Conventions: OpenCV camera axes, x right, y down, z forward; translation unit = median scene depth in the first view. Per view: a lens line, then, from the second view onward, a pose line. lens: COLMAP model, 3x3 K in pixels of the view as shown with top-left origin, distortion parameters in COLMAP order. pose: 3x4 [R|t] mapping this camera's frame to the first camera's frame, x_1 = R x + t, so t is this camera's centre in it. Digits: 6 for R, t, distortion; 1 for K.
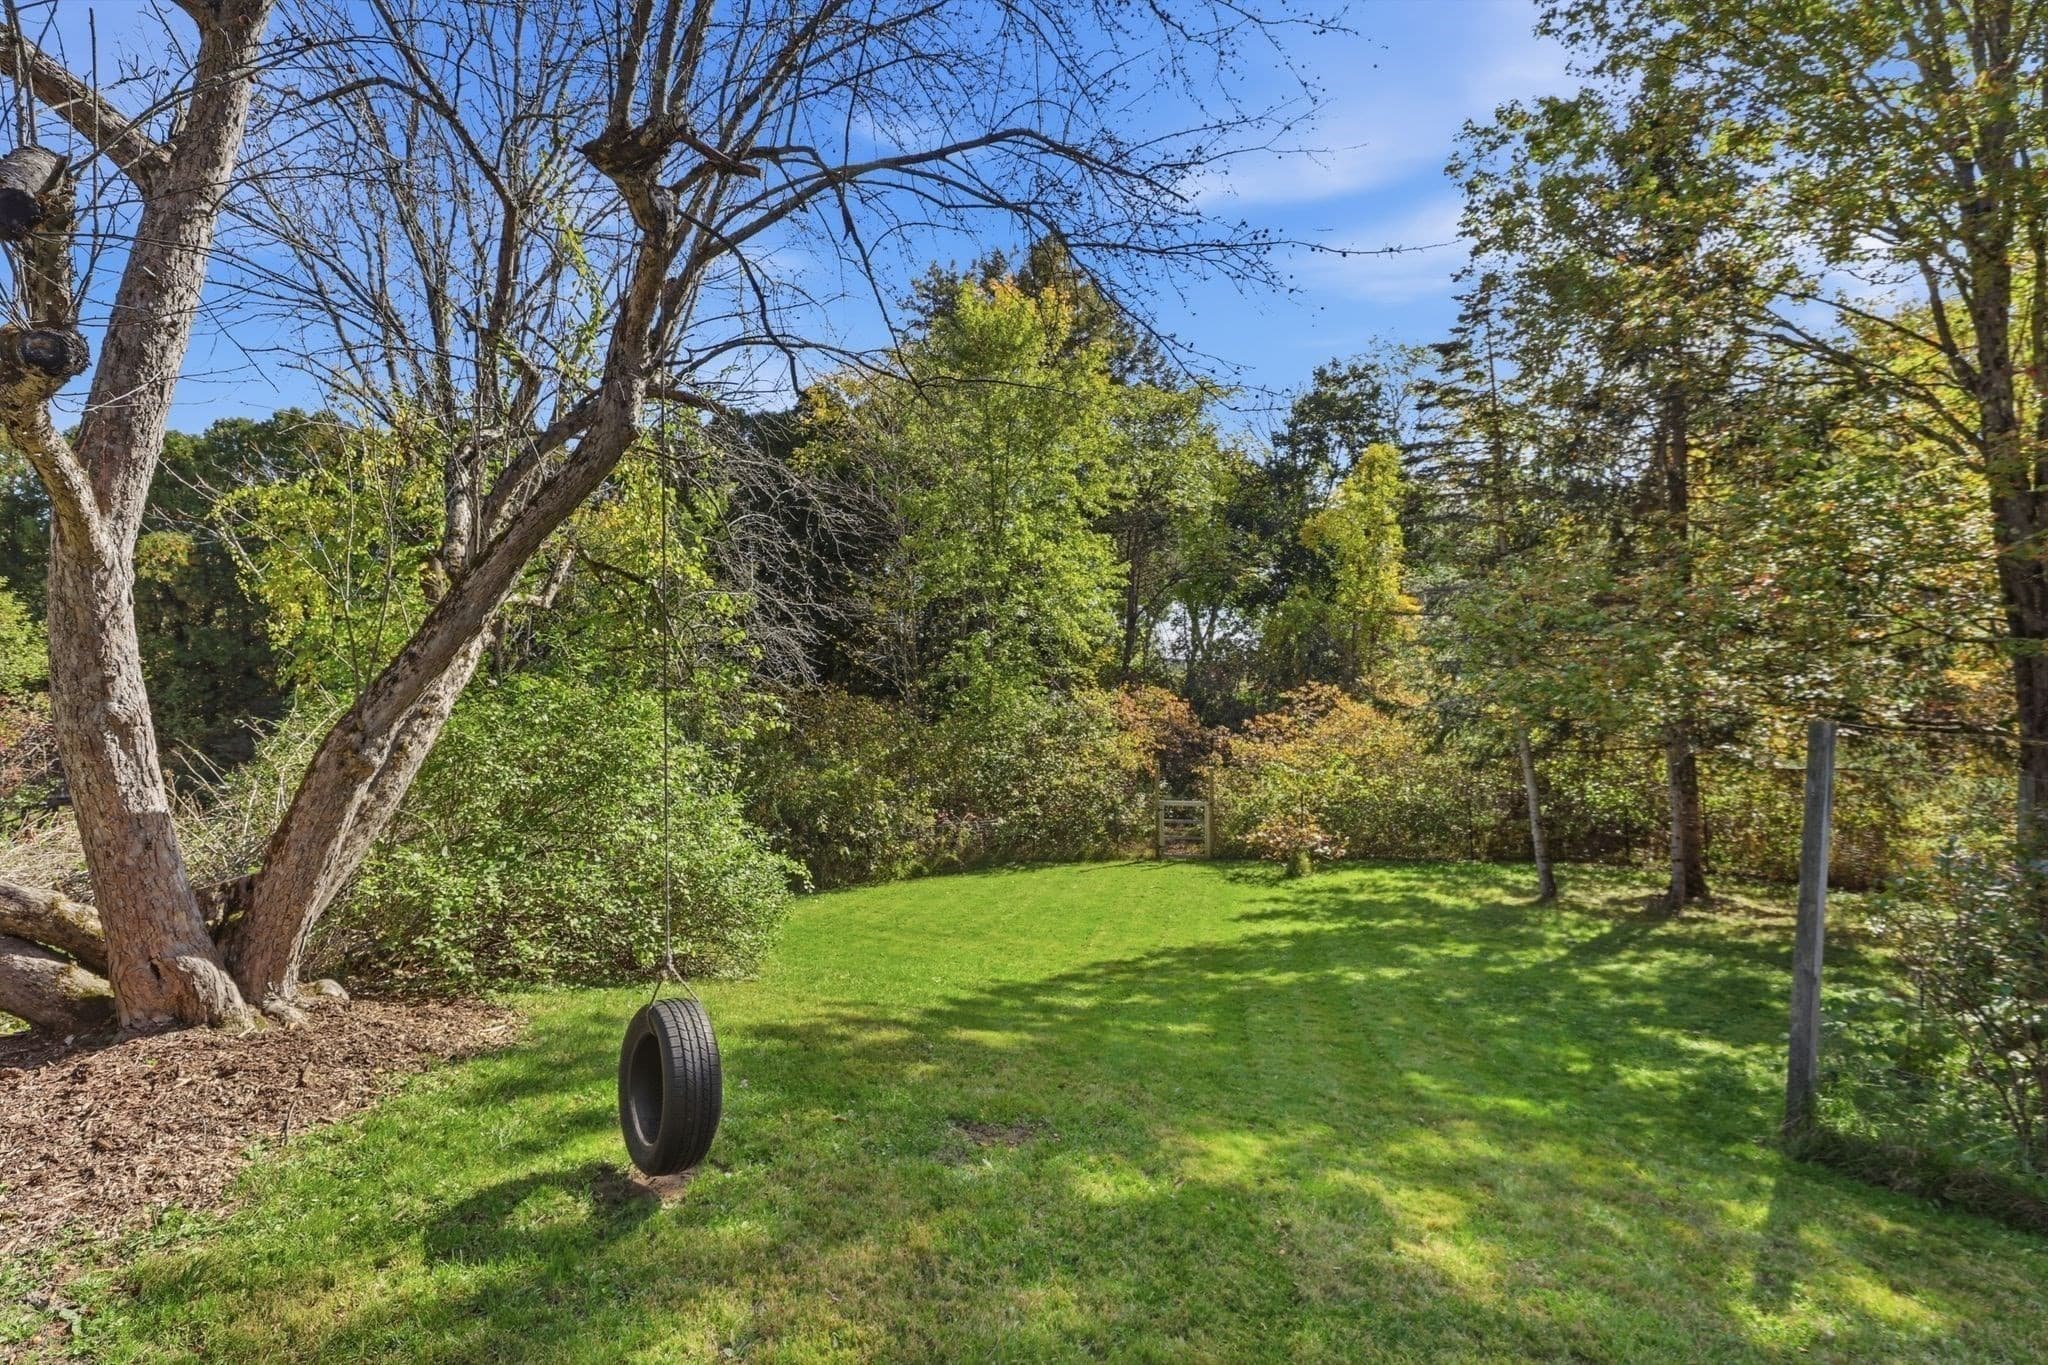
lens RADIAL K [[913.3, 0, 1036.9], [0, 913.3, 681.2], [0, 0, 1]] dist [-0.000477, 0.000405]
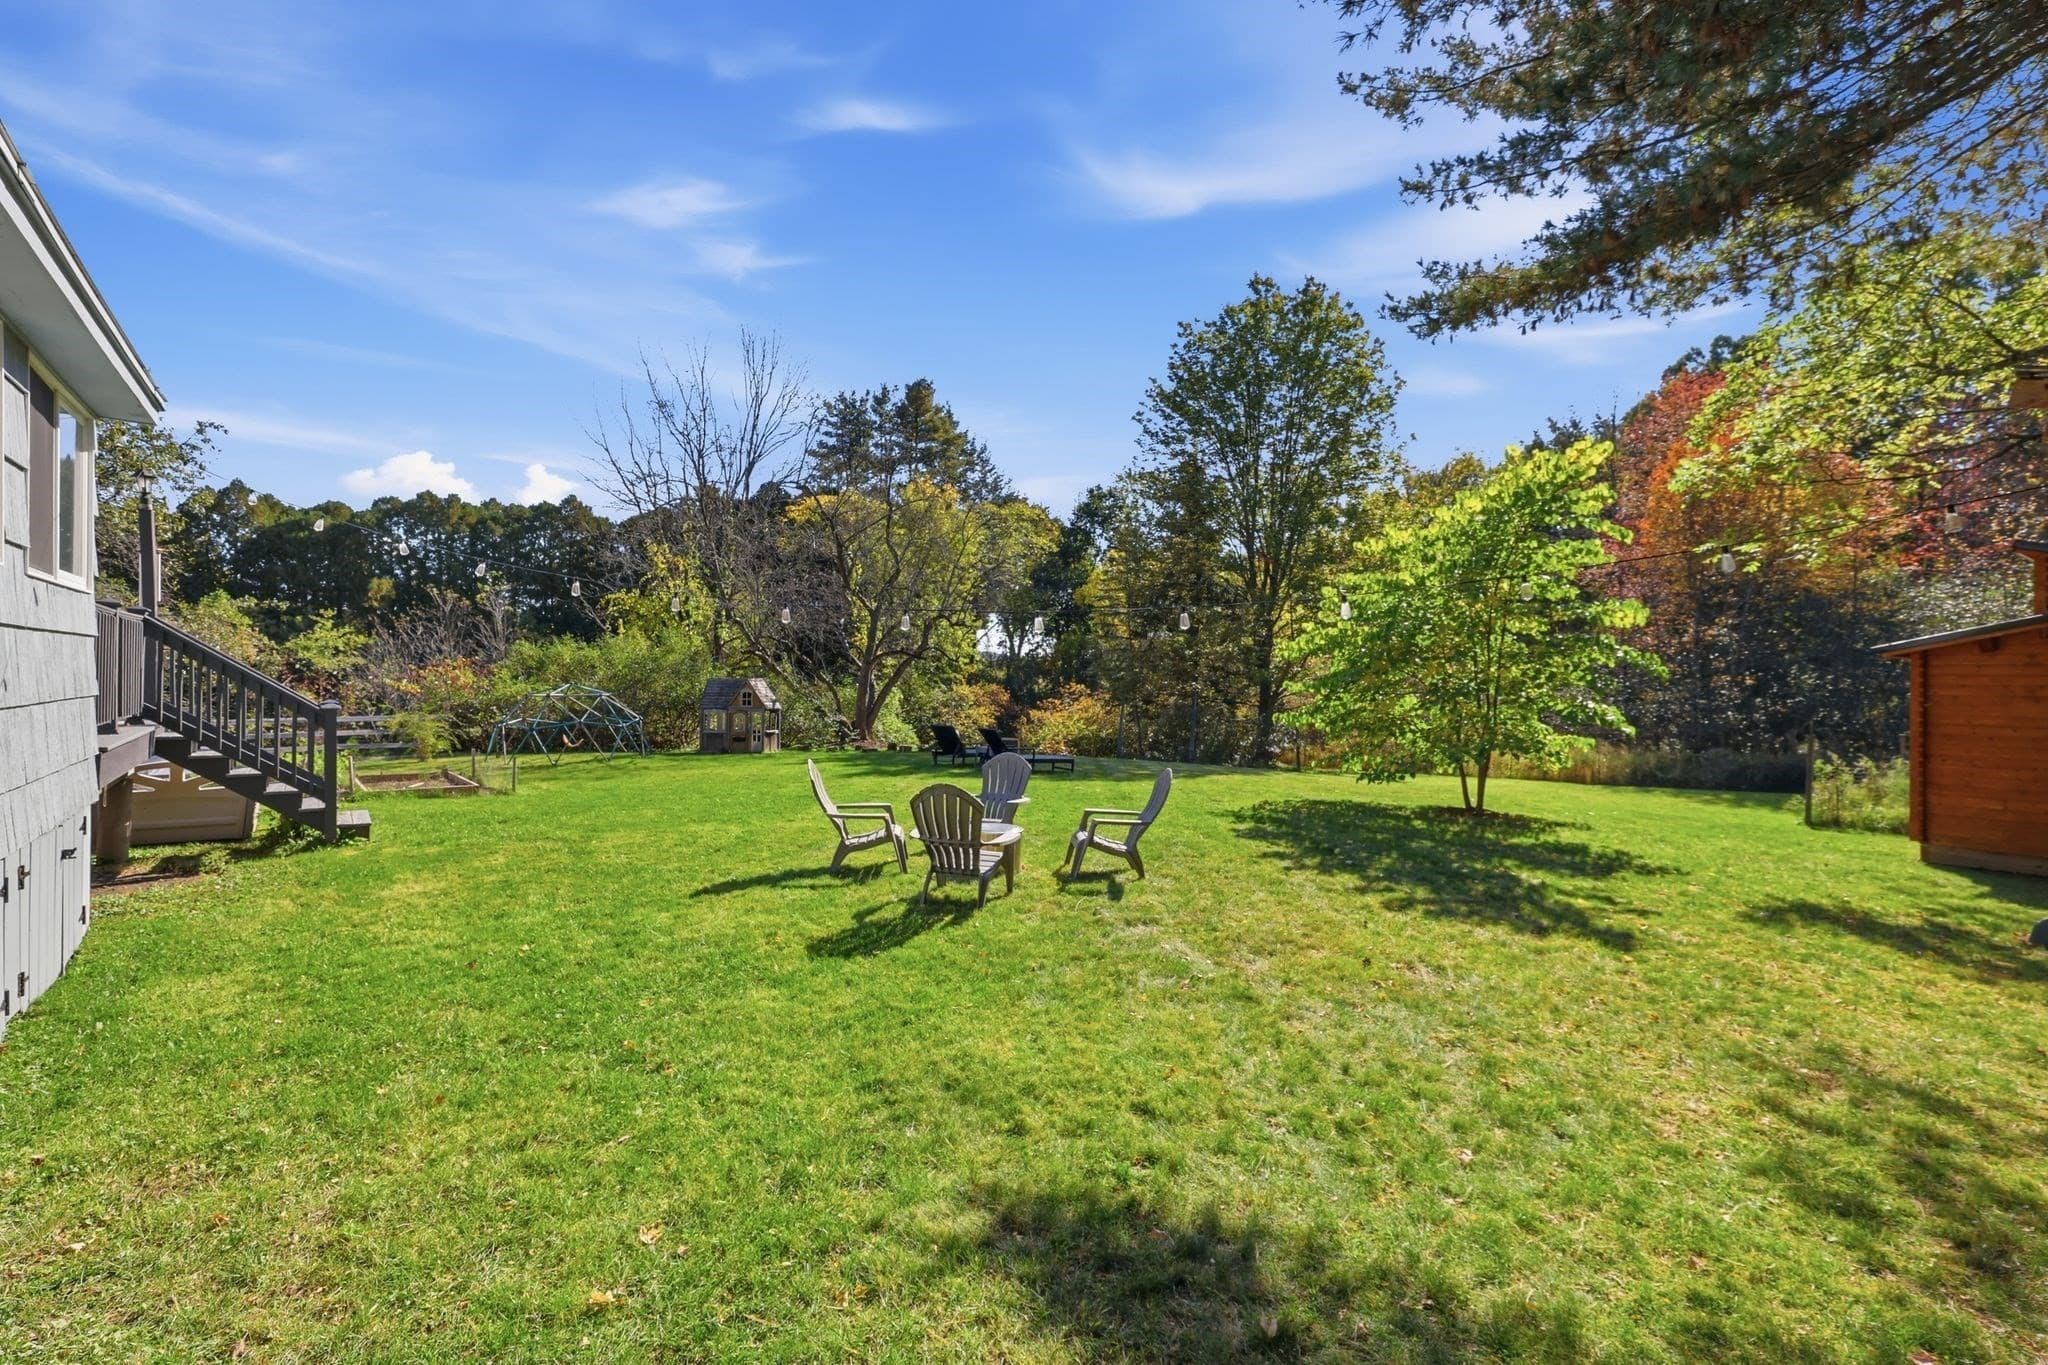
lens RADIAL K [[913.3, 0, 1024.3], [0, 913.3, 680.4], [0, 0, 1]] dist [-0.000477, 0.000405]
pose [[0.981217, 0.015923, 0.192247, -0.131449], [-0.017760, 0.999812, 0.007835, -0.013645], [-0.192086, -0.011102, 0.981315, -0.674541]]
